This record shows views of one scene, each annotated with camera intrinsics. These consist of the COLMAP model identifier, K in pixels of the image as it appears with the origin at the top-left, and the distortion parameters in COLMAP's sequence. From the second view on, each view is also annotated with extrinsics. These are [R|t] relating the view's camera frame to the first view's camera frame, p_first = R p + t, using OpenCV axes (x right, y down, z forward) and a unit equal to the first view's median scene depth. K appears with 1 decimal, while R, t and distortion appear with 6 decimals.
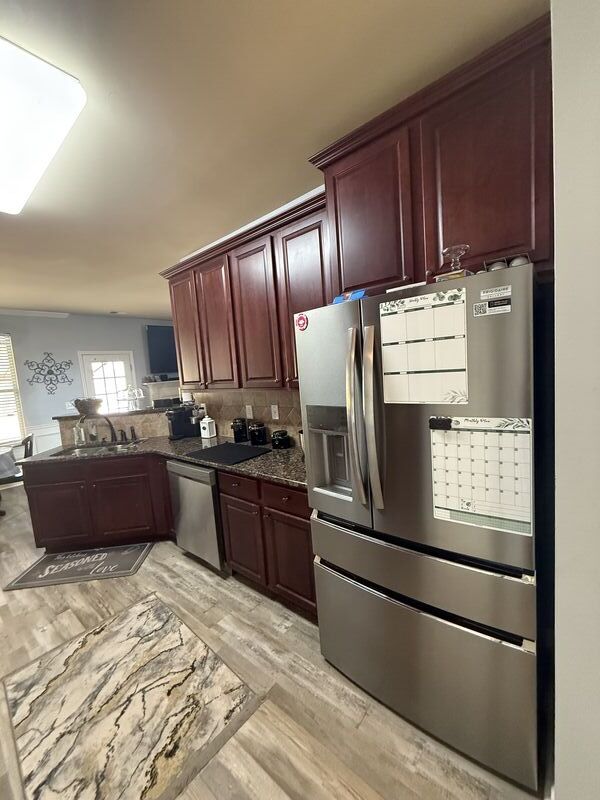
lens RADIAL K [[318.6, 0, 297.4], [0, 318.6, 397.9], [0, 0, 1]] dist [-0.001992, 0.000714]
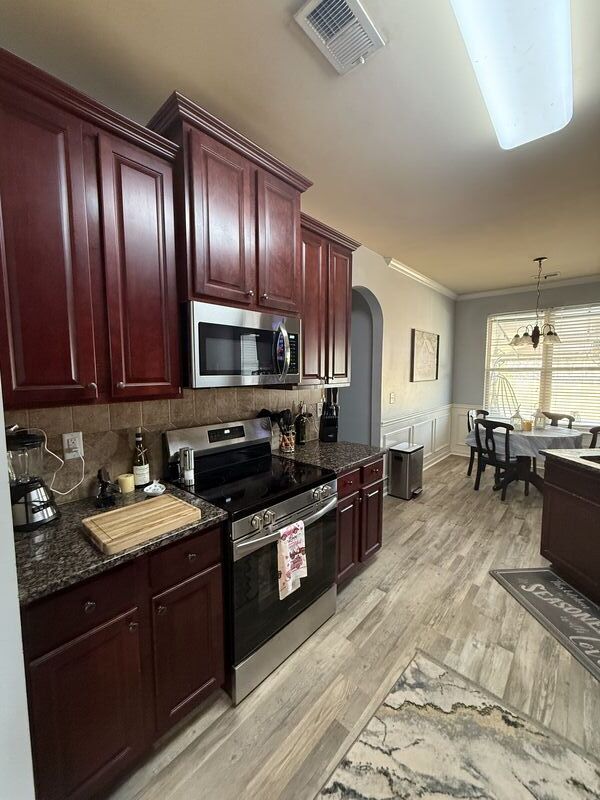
lens RADIAL K [[318.6, 0, 301.2], [0, 318.6, 399.2], [0, 0, 1]] dist [-0.001992, 0.000714]
pose [[-0.034436, 0.163943, -0.985869, -0.040701], [-0.084978, 0.982401, 0.166334, -0.033568], [0.995788, 0.089505, -0.019898, 0.512140]]
